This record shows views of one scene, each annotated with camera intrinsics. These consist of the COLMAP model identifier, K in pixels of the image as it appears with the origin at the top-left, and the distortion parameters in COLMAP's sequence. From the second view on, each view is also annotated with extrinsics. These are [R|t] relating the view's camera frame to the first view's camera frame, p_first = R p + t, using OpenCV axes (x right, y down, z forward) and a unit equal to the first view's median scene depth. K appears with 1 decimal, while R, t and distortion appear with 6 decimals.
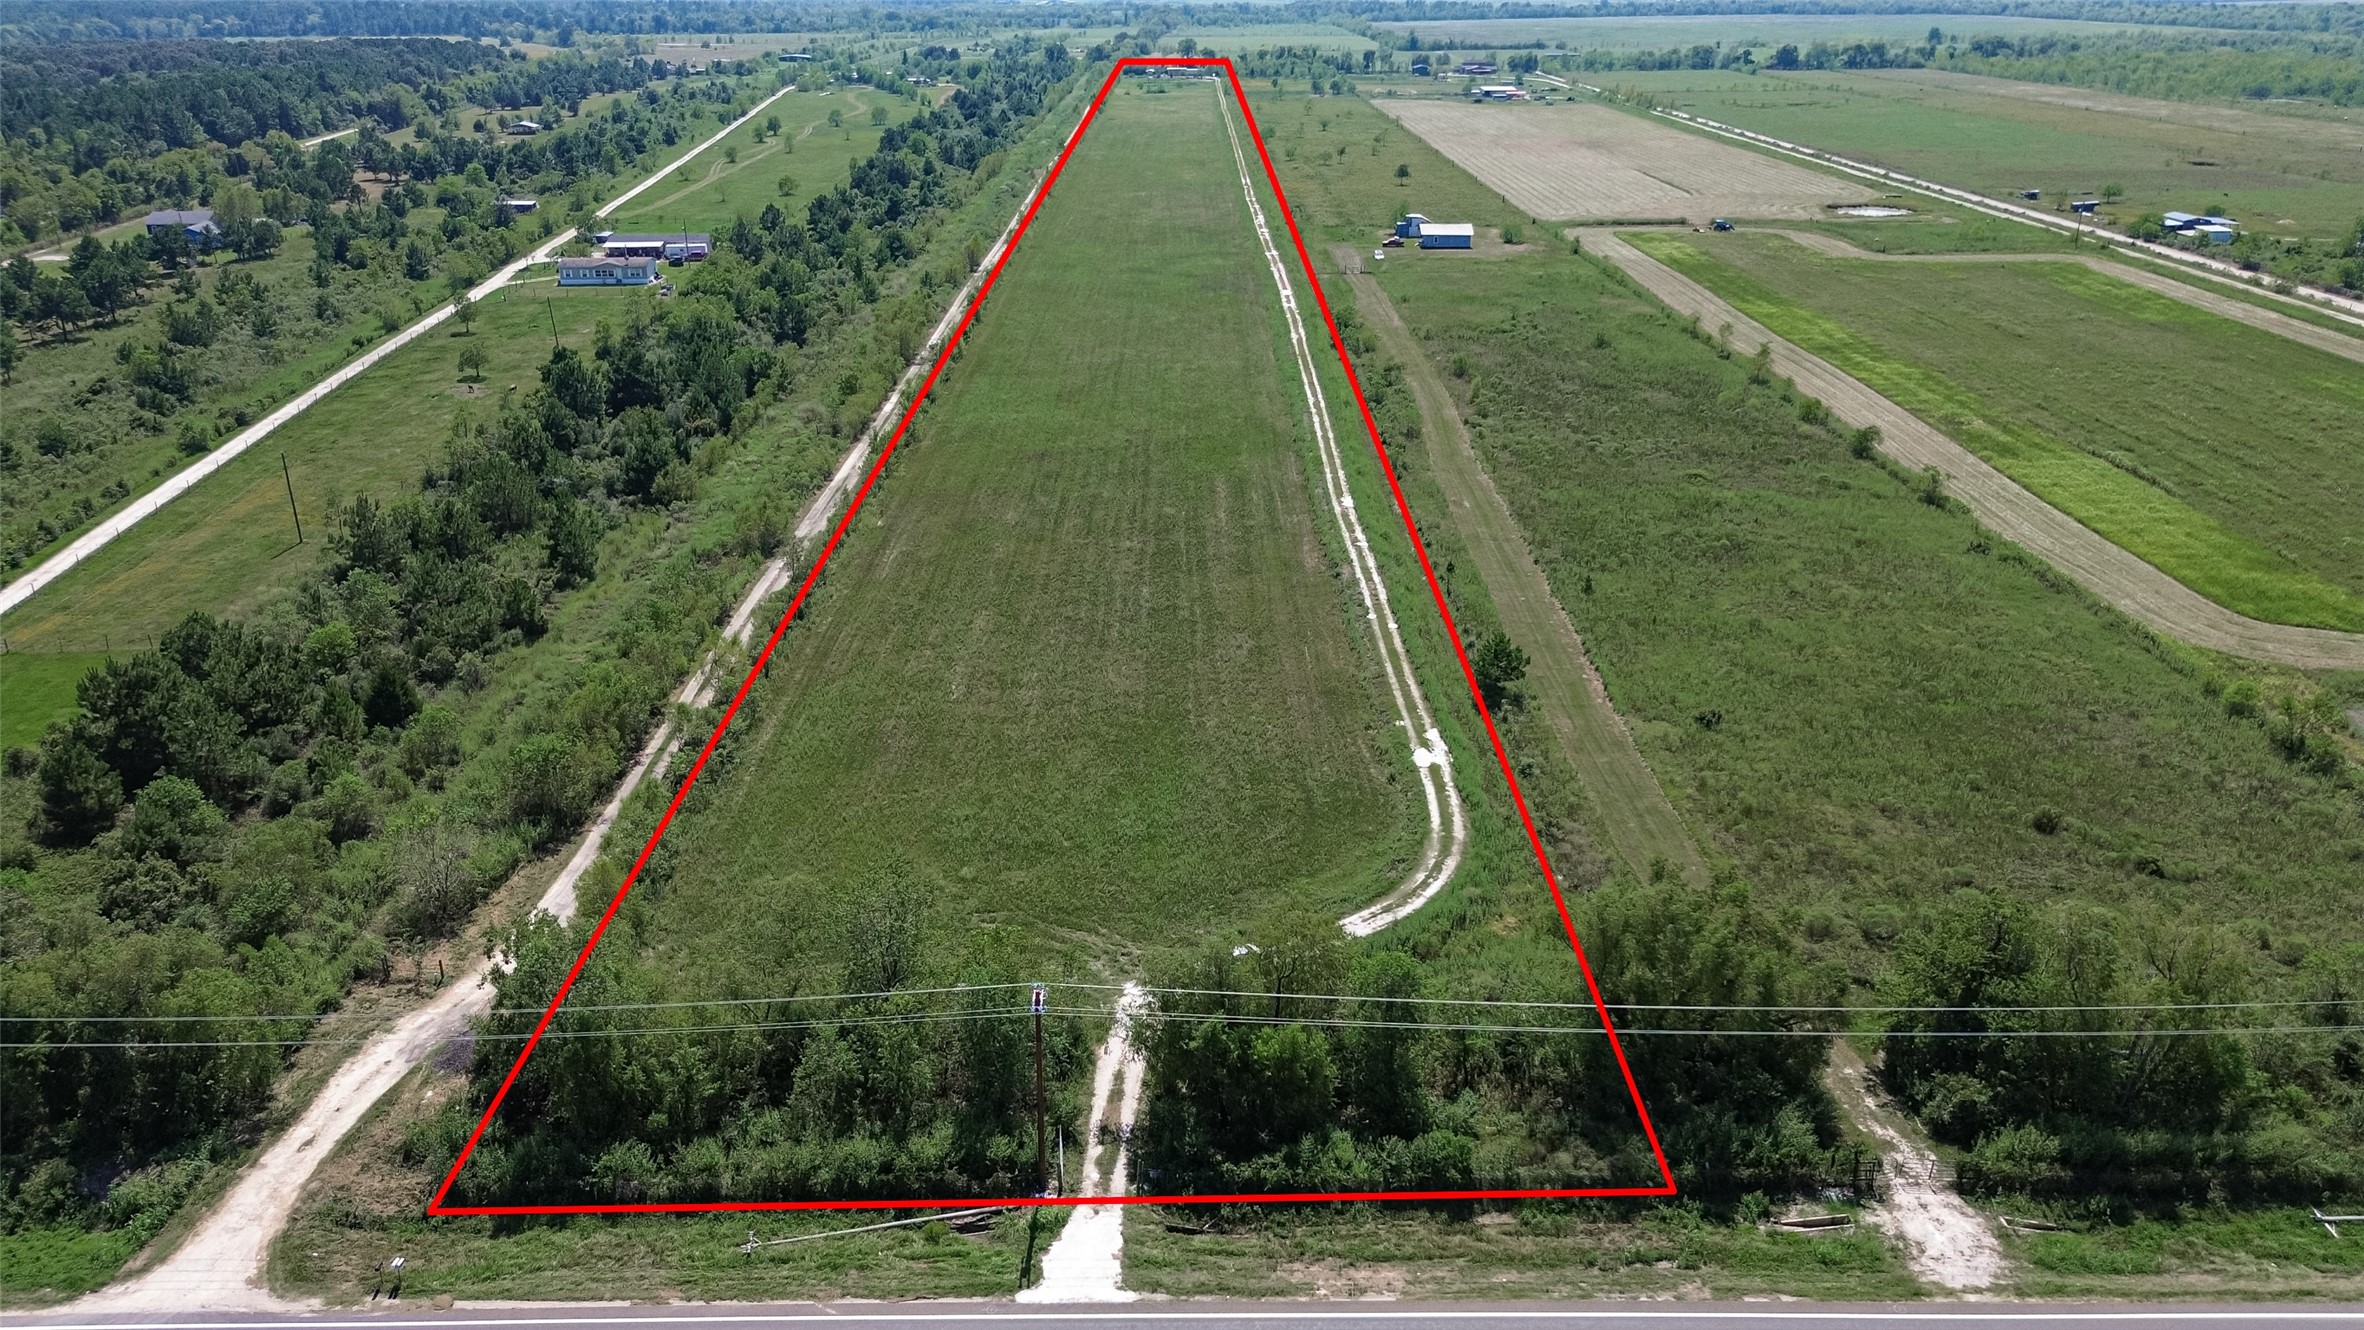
lens RADIAL K [[1671.9, 0, 1181.1], [0, 1671.9, 691.4], [0, 0, 1]] dist [0.056866, -0.047314]
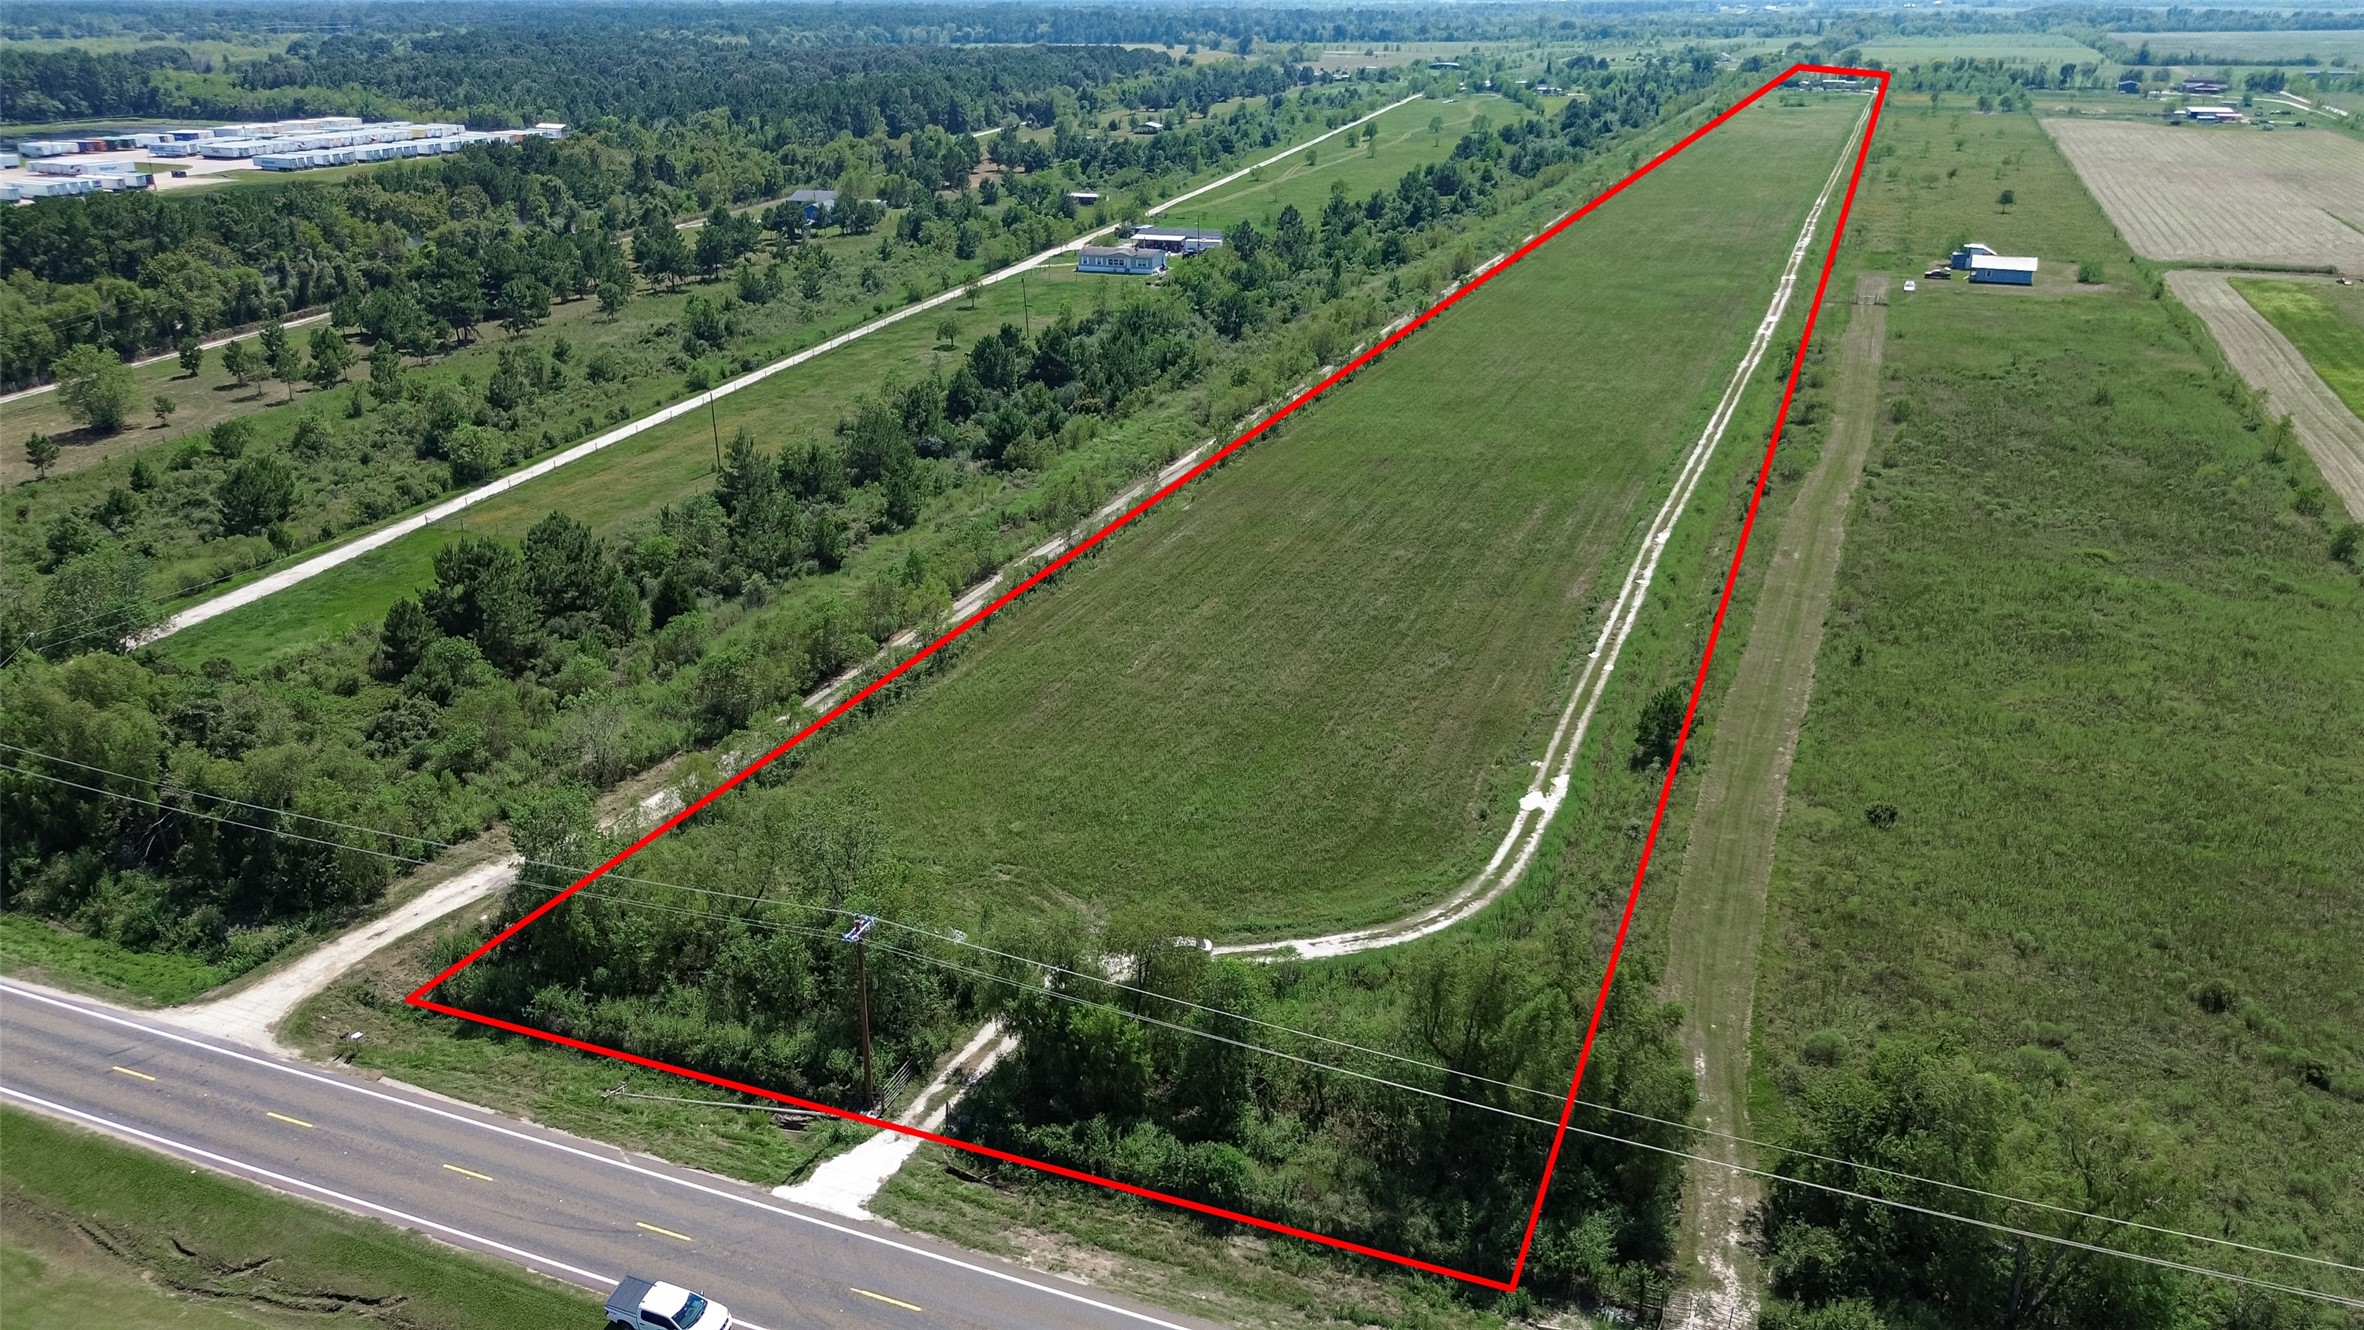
lens RADIAL K [[1671.9, 0, 1181.1], [0, 1671.9, 691.4], [0, 0, 1]] dist [0.056866, -0.047314]
pose [[0.926126, 0.146358, -0.347663, 0.245086], [-0.148059, 0.988738, 0.021828, -0.011413], [0.346942, 0.031259, 0.937366, 0.030214]]
